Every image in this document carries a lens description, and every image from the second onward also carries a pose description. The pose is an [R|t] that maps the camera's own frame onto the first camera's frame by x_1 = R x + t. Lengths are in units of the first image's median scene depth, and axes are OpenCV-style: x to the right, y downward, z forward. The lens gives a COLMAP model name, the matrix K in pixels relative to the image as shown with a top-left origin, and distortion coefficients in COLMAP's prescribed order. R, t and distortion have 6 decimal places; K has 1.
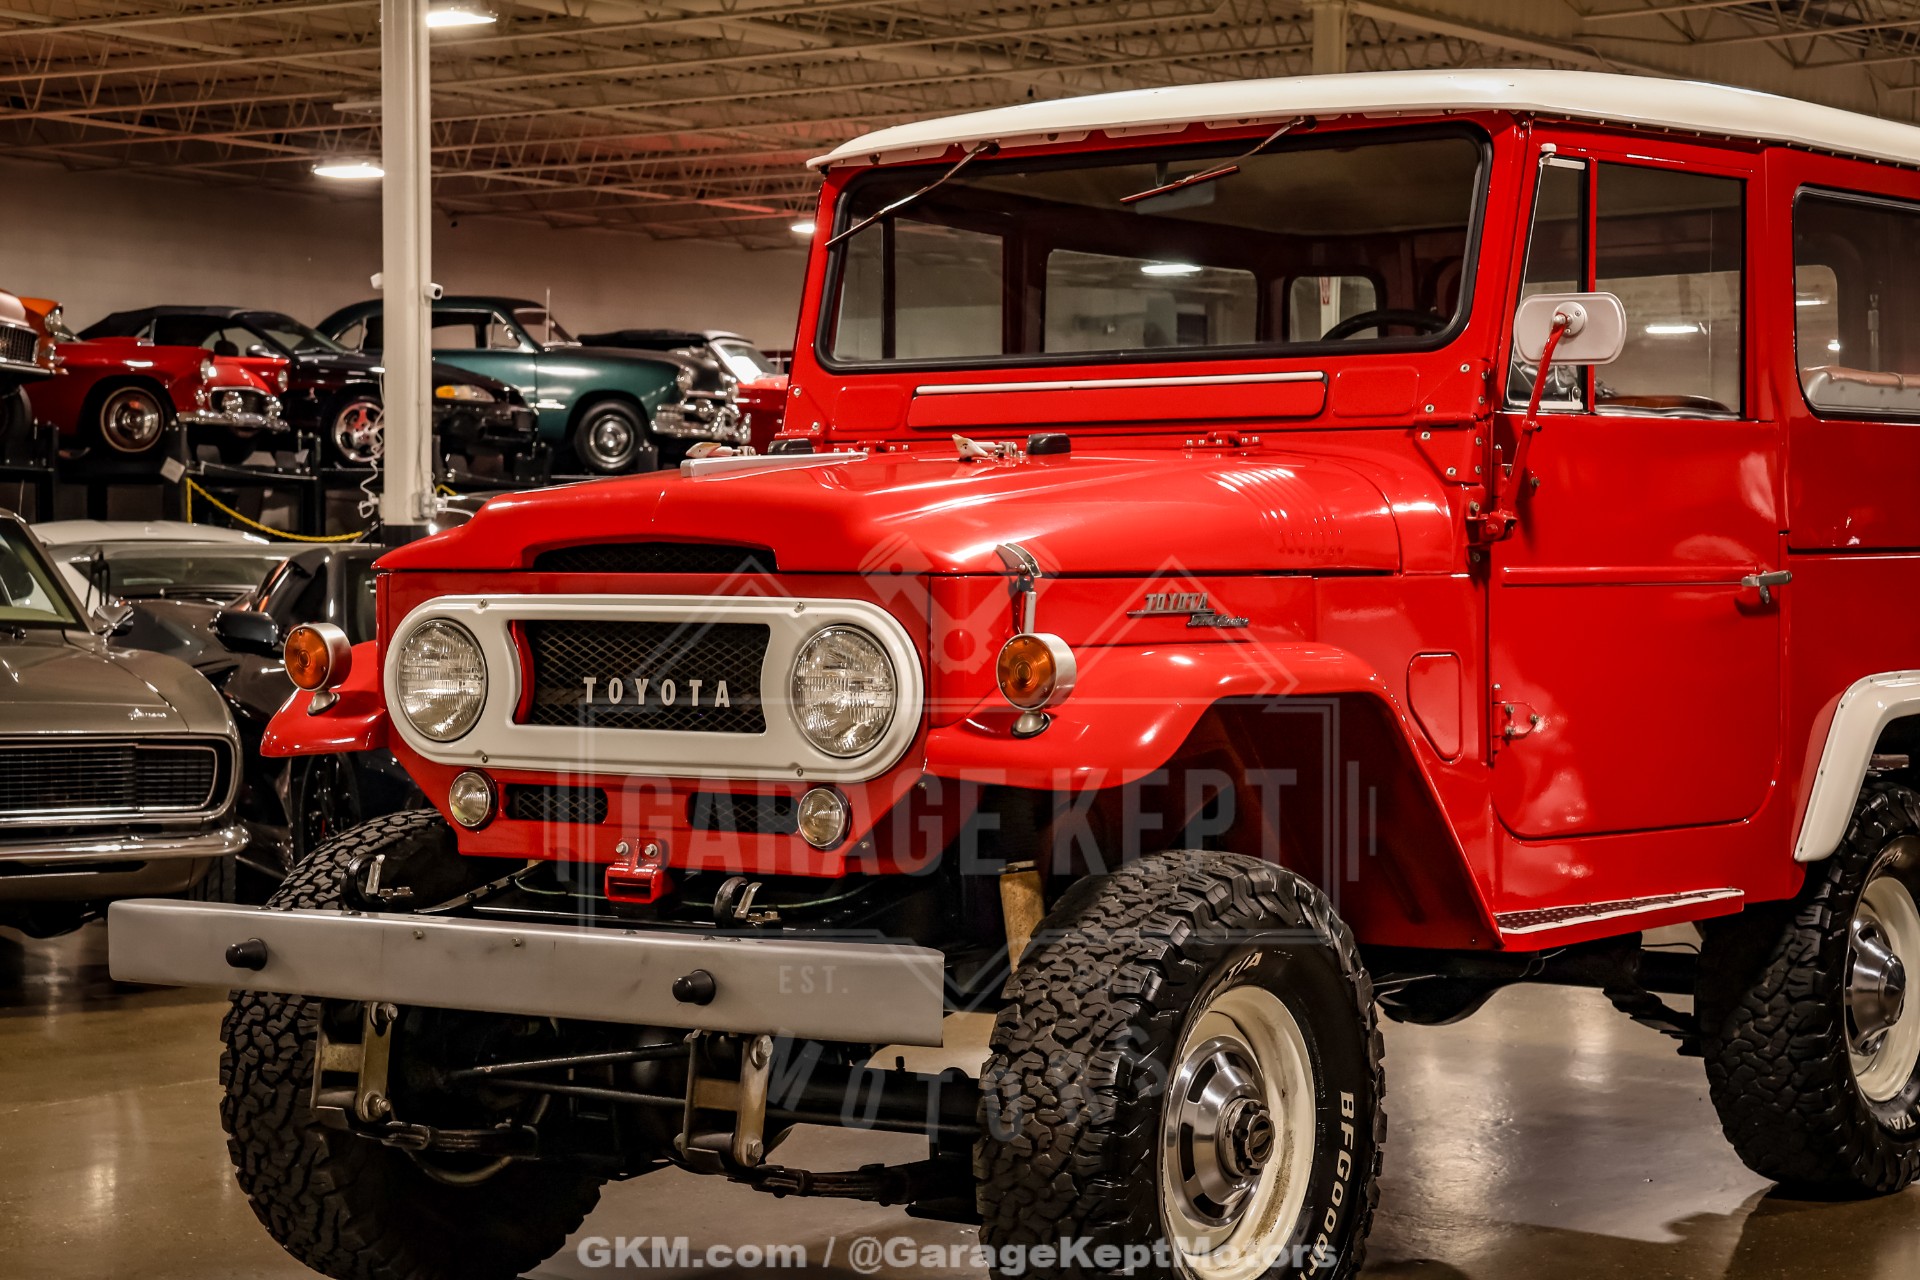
lens RADIAL K [[3896.9, 0, 954.9], [0, 3896.9, 639.8], [0, 0, 1]] dist [0.285224, 0.411725]
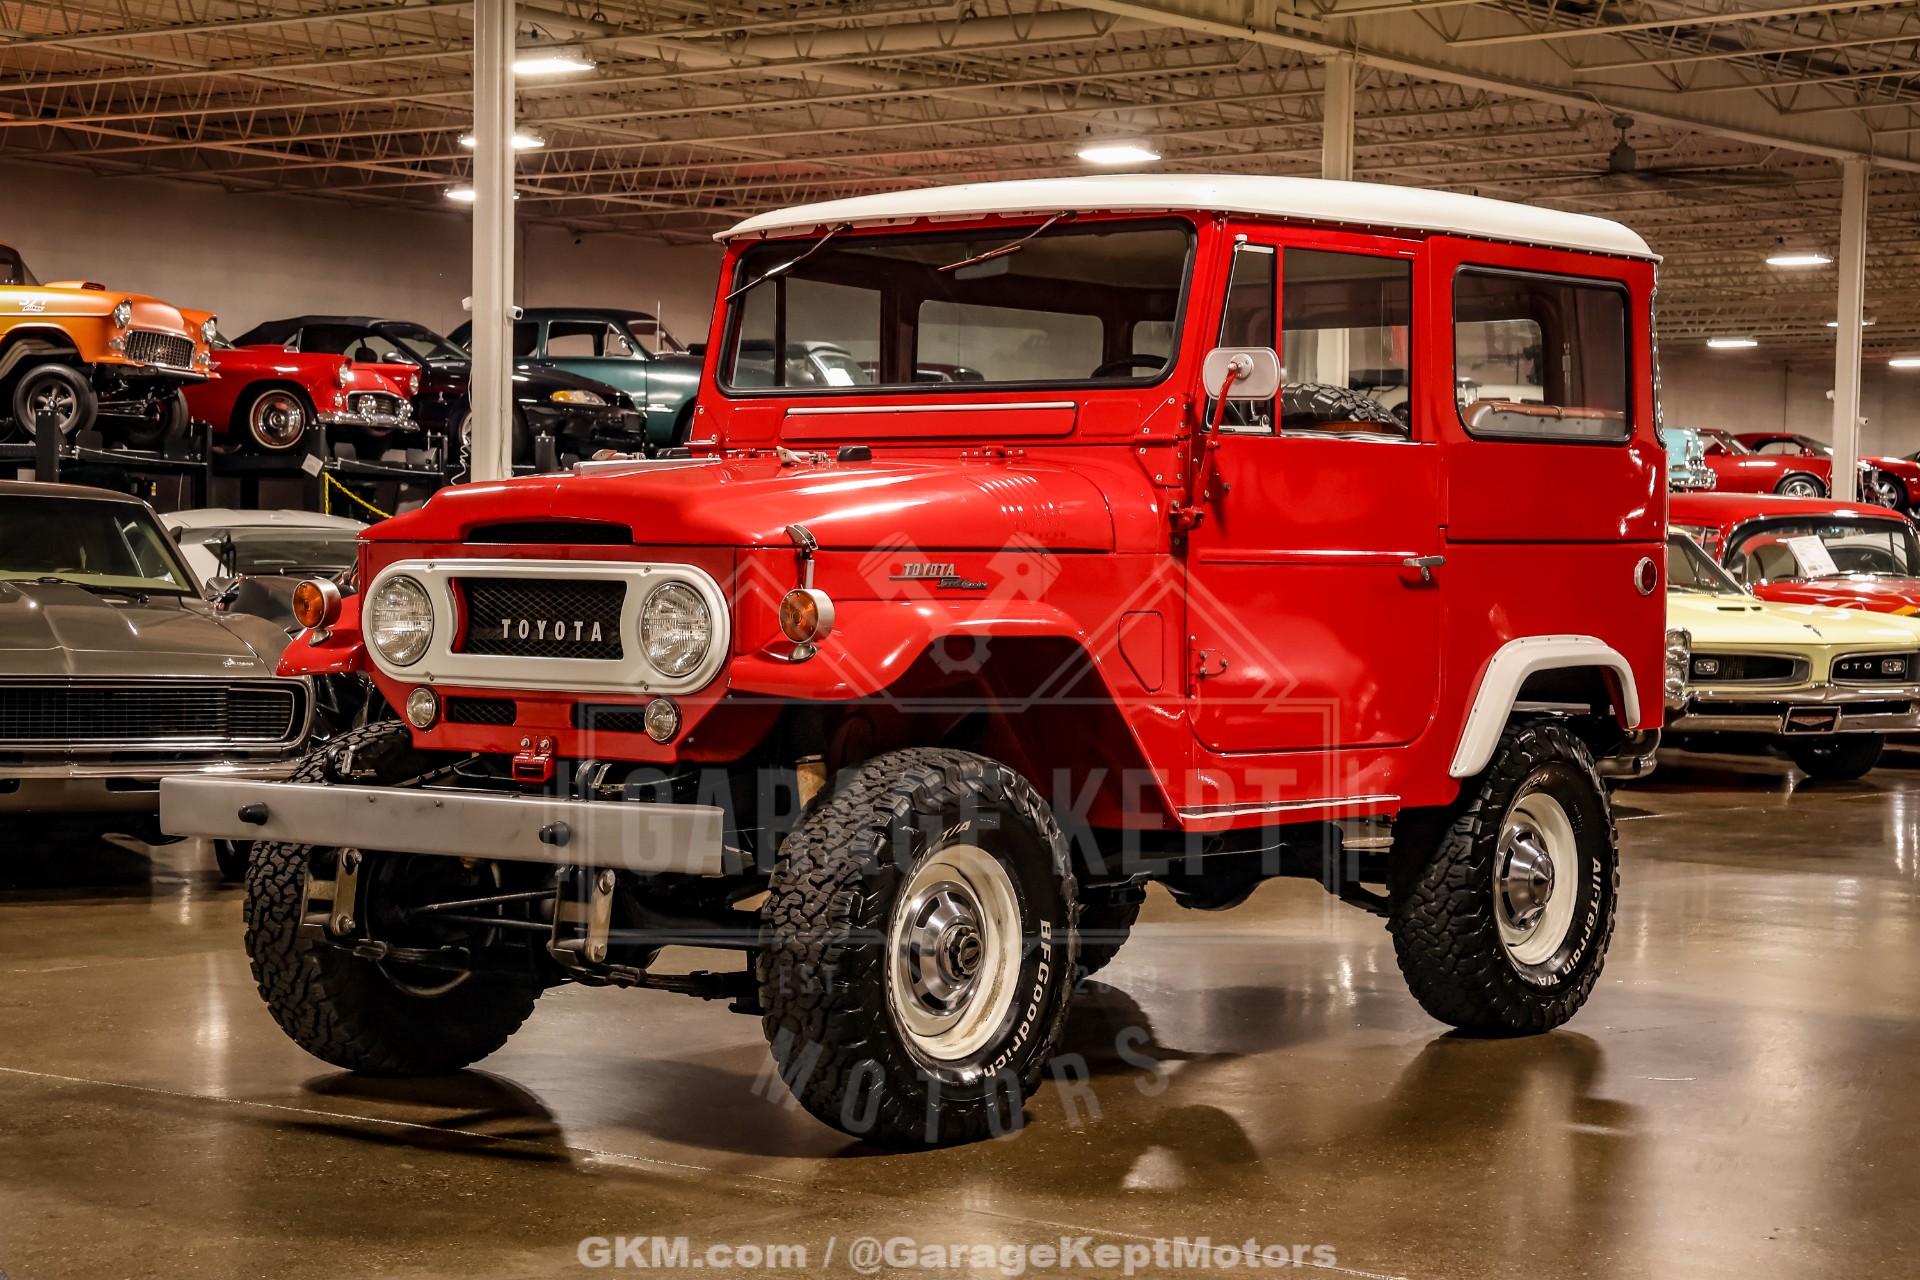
lens RADIAL K [[3839.1, 0, 952.6], [0, 3839.1, 629.8], [0, 0, 1]] dist [0.288543, 0.235554]
pose [[0.999064, 0.011999, -0.041567, 0.110231], [-0.012089, 0.999925, -0.001919, 0.012792], [0.041541, 0.002420, 0.999134, -0.322099]]
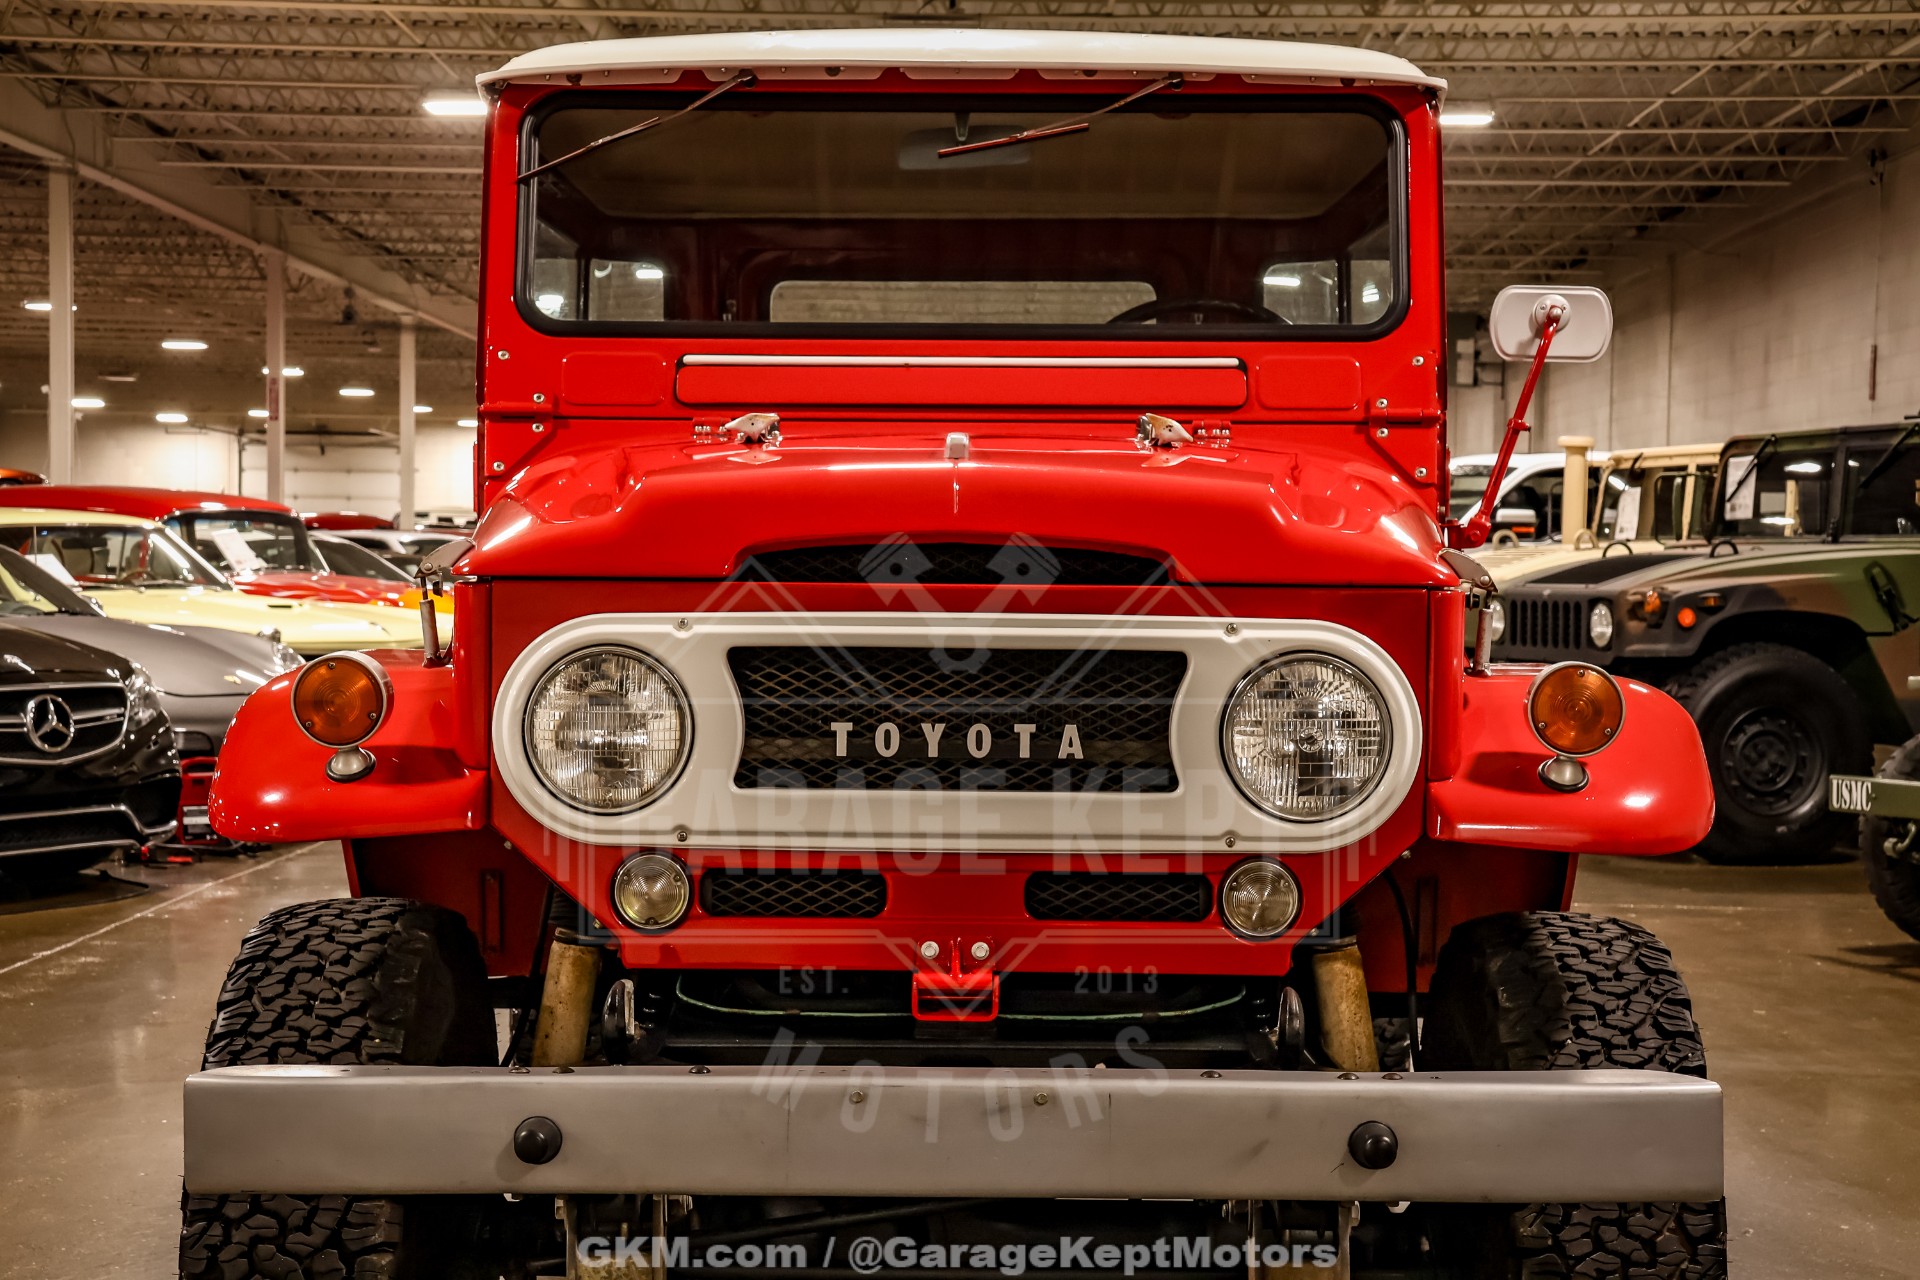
lens RADIAL K [[3186.2, 0, 959.8], [0, 3186.2, 635.1], [0, 0, 1]] dist [0.197224, 0.055222]
pose [[0.813142, -0.007661, 0.582015, -0.394502], [0.004754, 0.999967, 0.006522, -0.010062], [-0.582046, -0.002536, 0.813152, 0.447636]]
